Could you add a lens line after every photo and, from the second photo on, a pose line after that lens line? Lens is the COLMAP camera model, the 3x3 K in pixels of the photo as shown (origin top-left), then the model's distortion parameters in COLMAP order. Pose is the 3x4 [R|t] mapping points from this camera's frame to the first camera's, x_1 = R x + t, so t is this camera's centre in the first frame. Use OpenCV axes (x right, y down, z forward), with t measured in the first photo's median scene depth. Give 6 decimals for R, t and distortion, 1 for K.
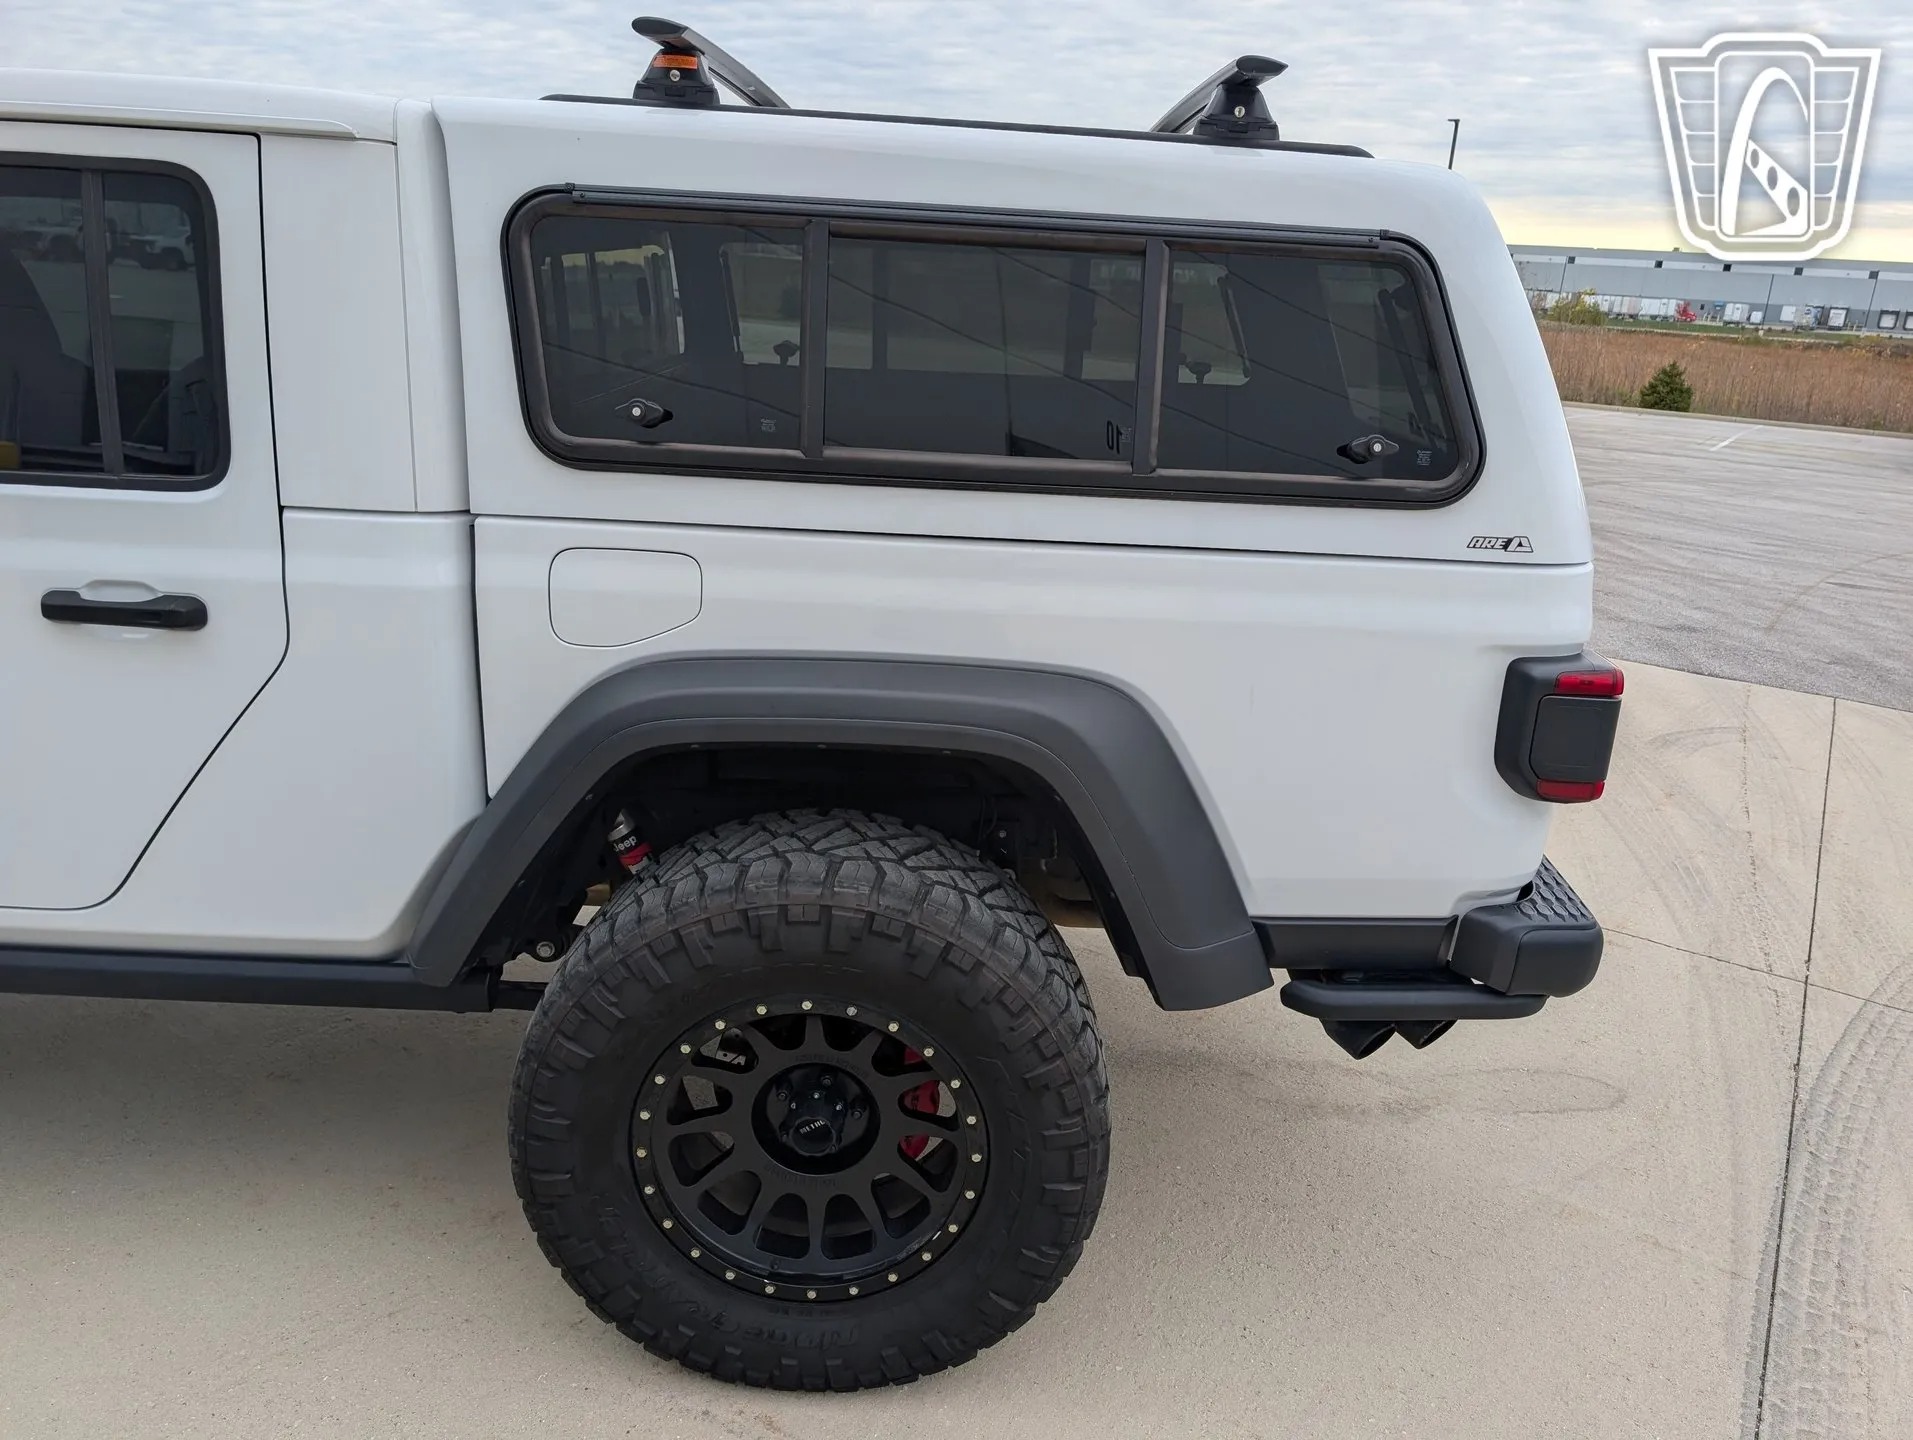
lens RADIAL K [[1376.2, 0, 963.0], [0, 1376.2, 704.9], [0, 0, 1]] dist [0.008800, -0.003645]
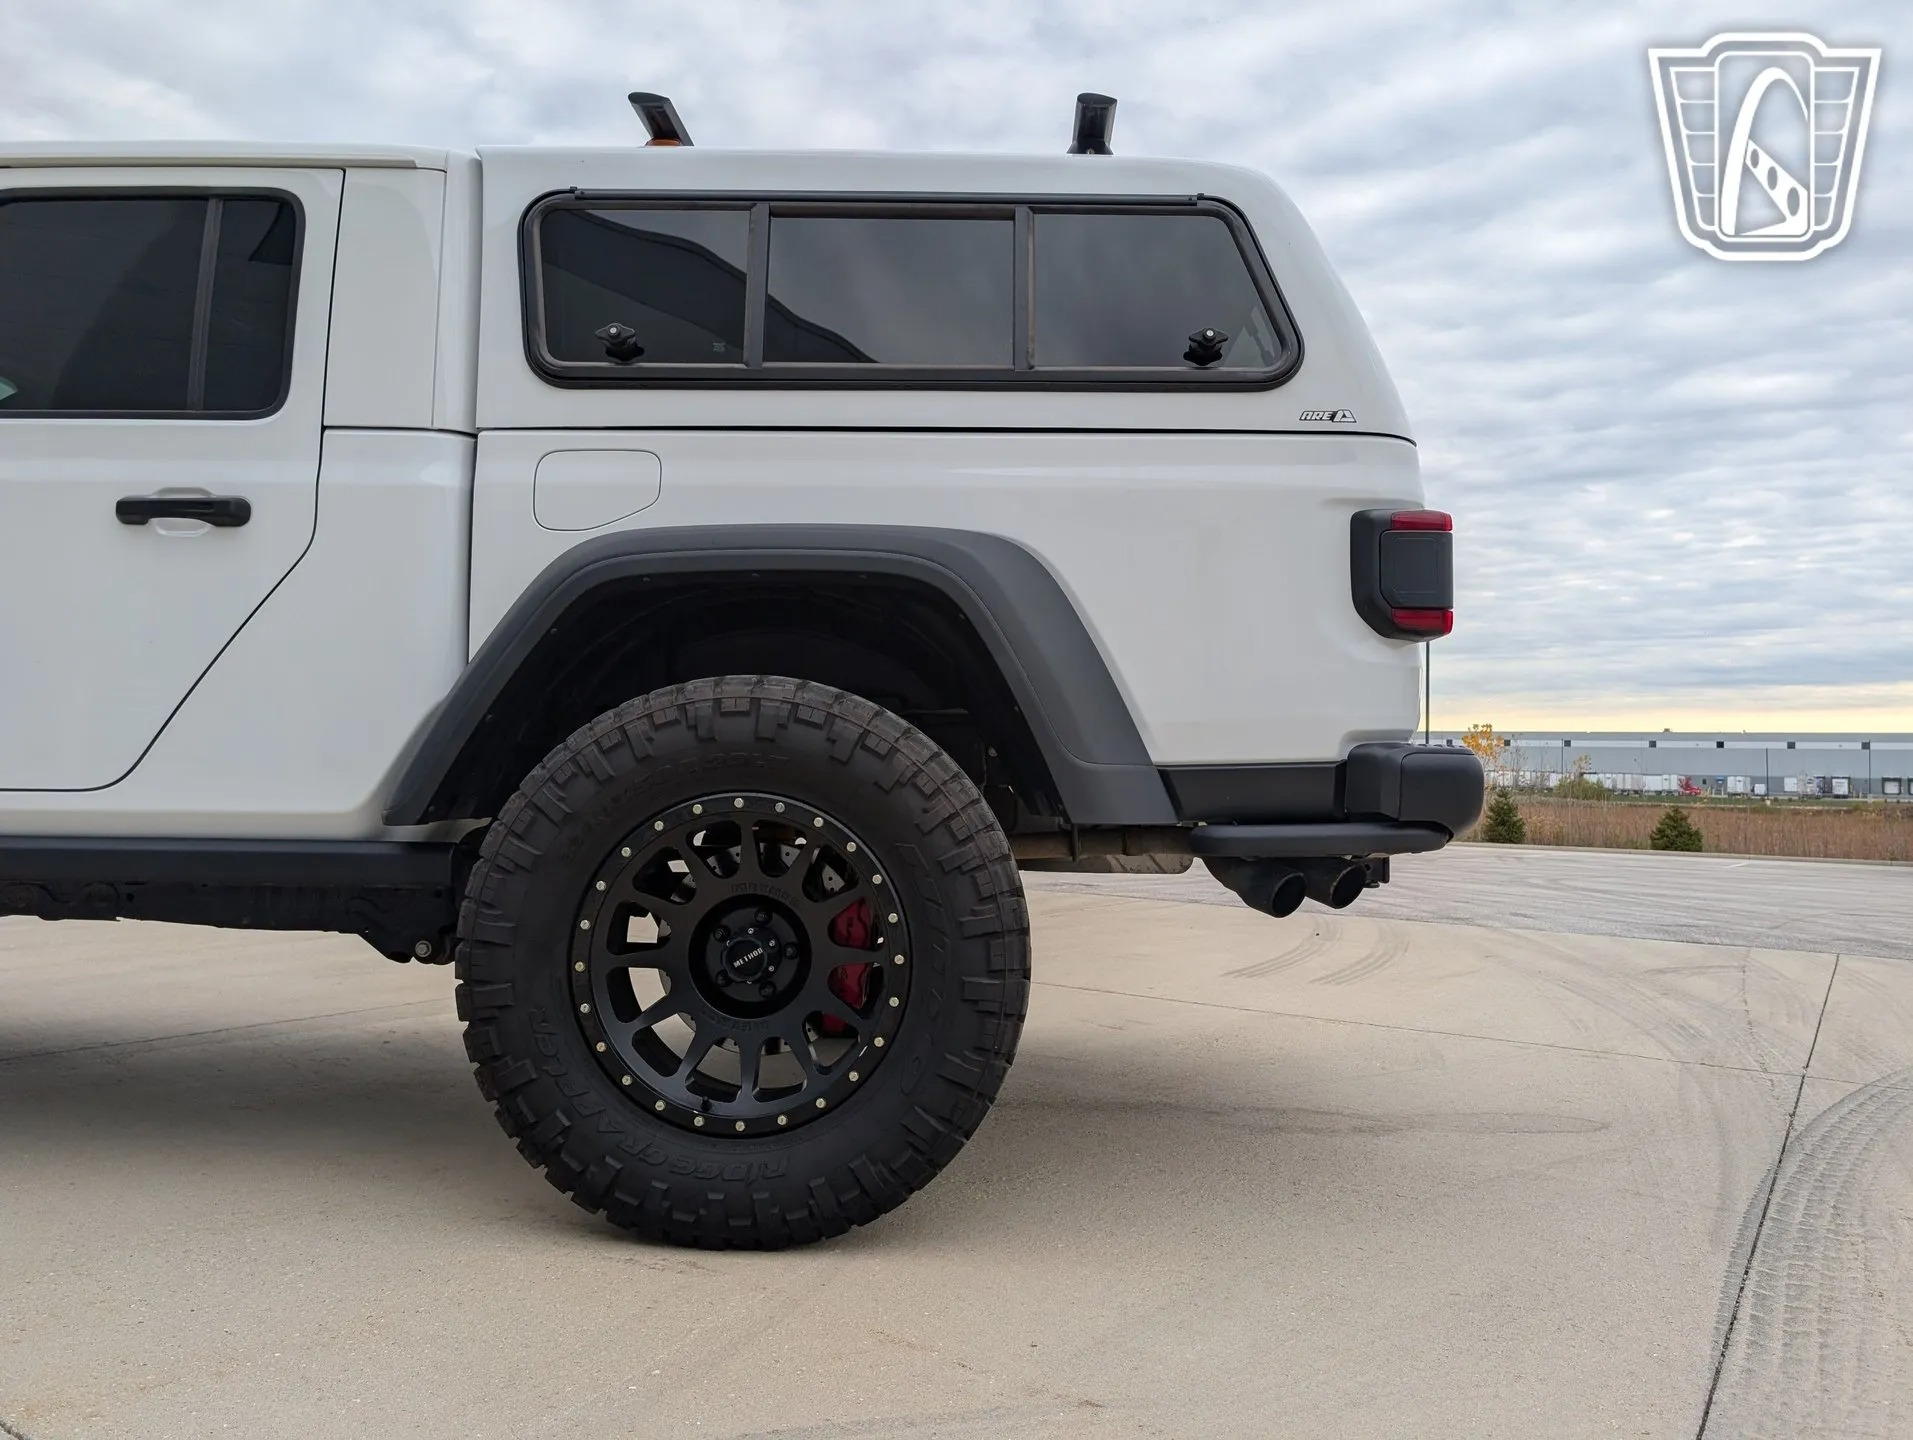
lens RADIAL K [[1389.8, 0, 954.8], [0, 1389.8, 731.6], [0, 0, 1]] dist [0.015550, -0.010910]
pose [[0.999028, -0.036910, -0.024091, 0.083577], [0.025929, 0.934143, -0.355957, 0.542702], [0.035643, 0.354986, 0.934192, -0.041485]]
